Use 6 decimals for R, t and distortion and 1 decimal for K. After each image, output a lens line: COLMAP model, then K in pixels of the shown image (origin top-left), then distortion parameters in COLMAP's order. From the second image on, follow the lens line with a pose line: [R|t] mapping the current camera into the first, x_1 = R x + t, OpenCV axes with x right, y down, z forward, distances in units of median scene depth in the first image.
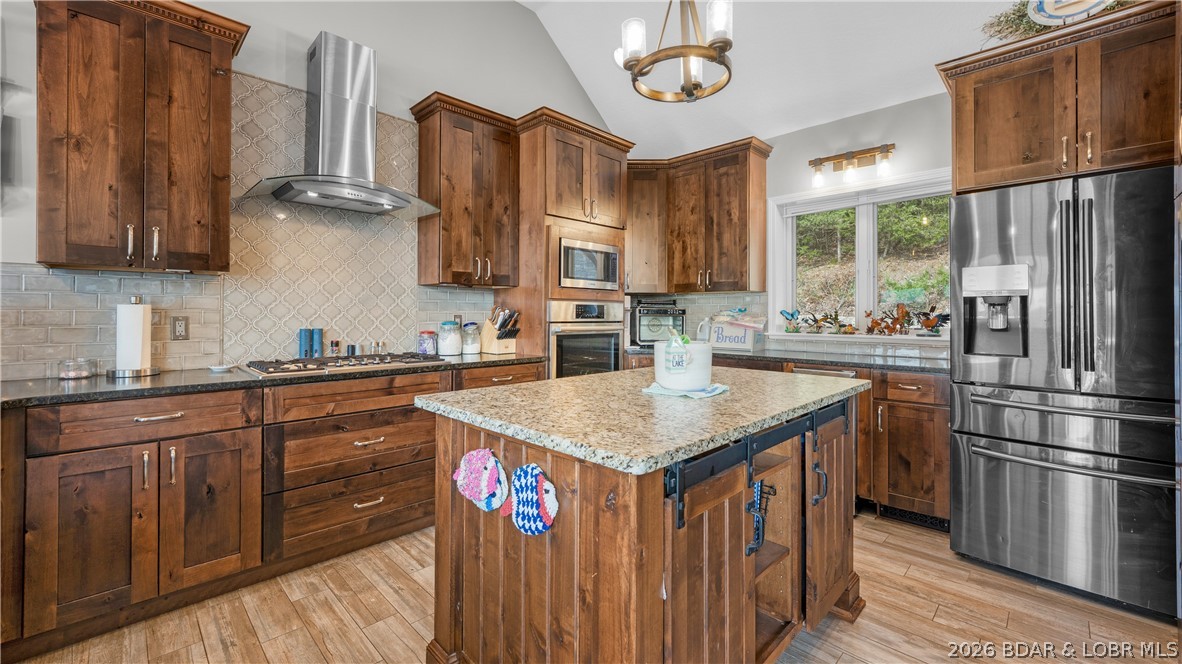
lens RADIAL K [[482.1, 0, 541.4], [0, 482.1, 311.3], [0, 0, 1]] dist [-0.011244, 0.001877]
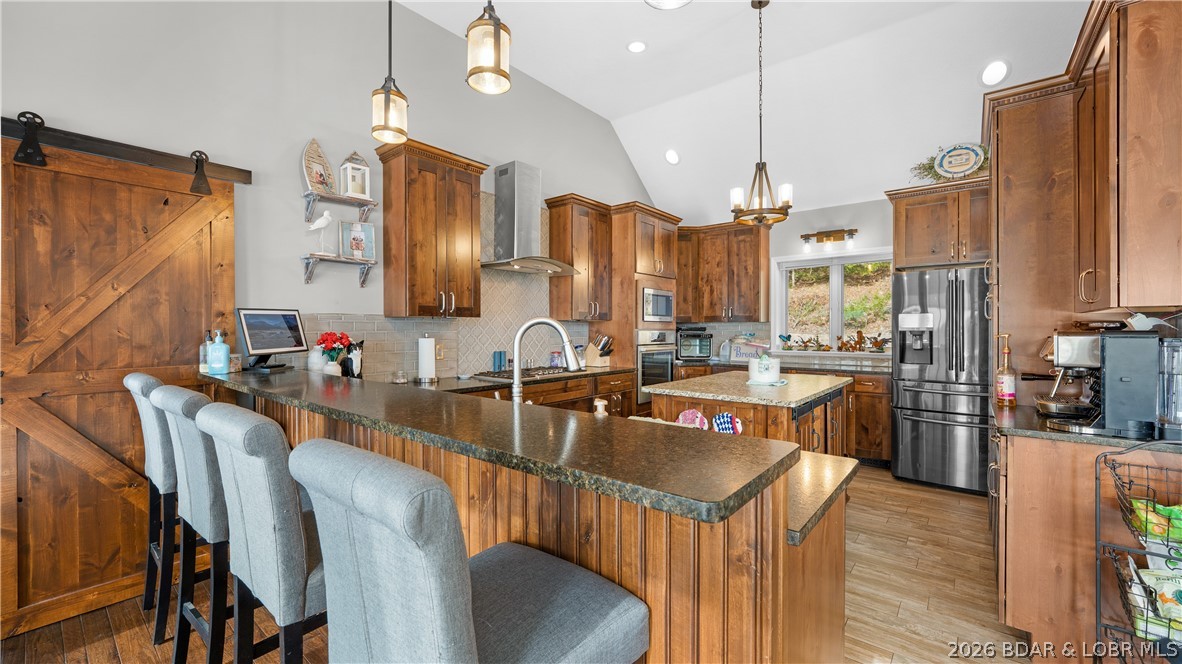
lens RADIAL K [[482.1, 0, 535.0], [0, 482.1, 331.2], [0, 0, 1]] dist [-0.011244, 0.001877]
pose [[0.996563, -0.004612, 0.082710, -0.502327], [0.003798, 0.999943, 0.009991, -0.043128], [-0.082752, -0.009643, 0.996524, -0.541999]]
